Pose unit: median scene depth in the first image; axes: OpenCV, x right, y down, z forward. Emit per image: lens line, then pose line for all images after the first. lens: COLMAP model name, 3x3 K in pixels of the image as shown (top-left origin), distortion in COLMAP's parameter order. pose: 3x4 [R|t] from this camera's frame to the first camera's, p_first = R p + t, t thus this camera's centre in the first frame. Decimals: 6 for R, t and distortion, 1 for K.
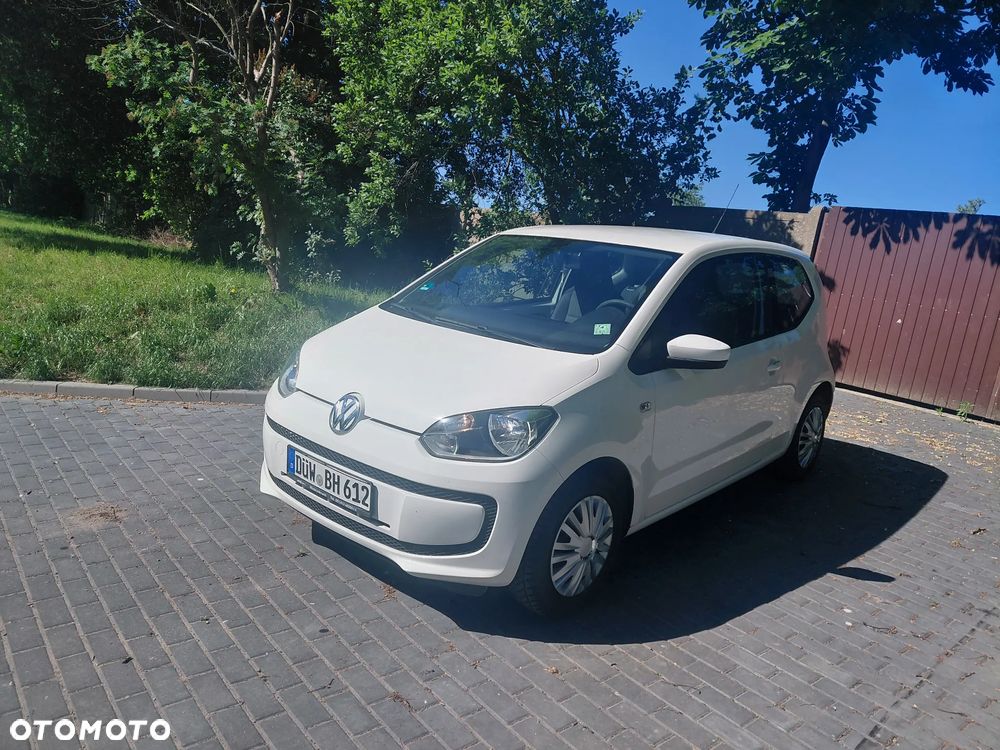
lens RADIAL K [[827.5, 0, 502.4], [0, 827.5, 392.0], [0, 0, 1]] dist [0.066785, -0.113318]
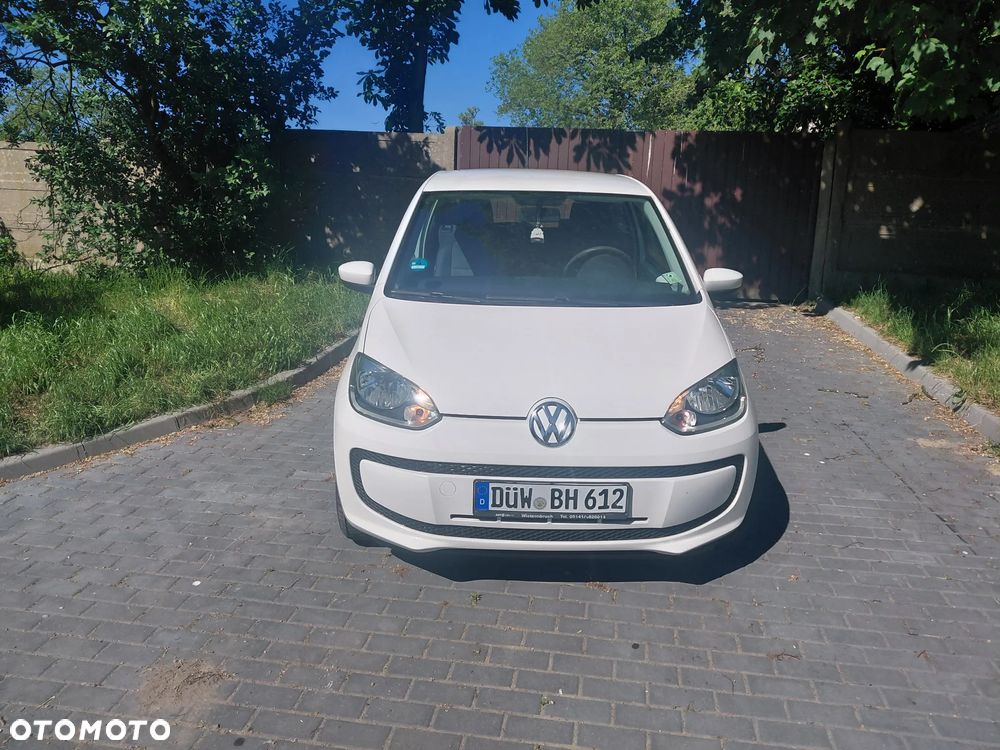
lens RADIAL K [[827.5, 0, 502.4], [0, 827.5, 392.0], [0, 0, 1]] dist [0.066785, -0.113318]
pose [[0.682316, -0.266586, 0.680718, -0.828234], [0.182604, 0.963775, 0.194405, -0.189134], [-0.707884, -0.008343, 0.706279, 0.416647]]
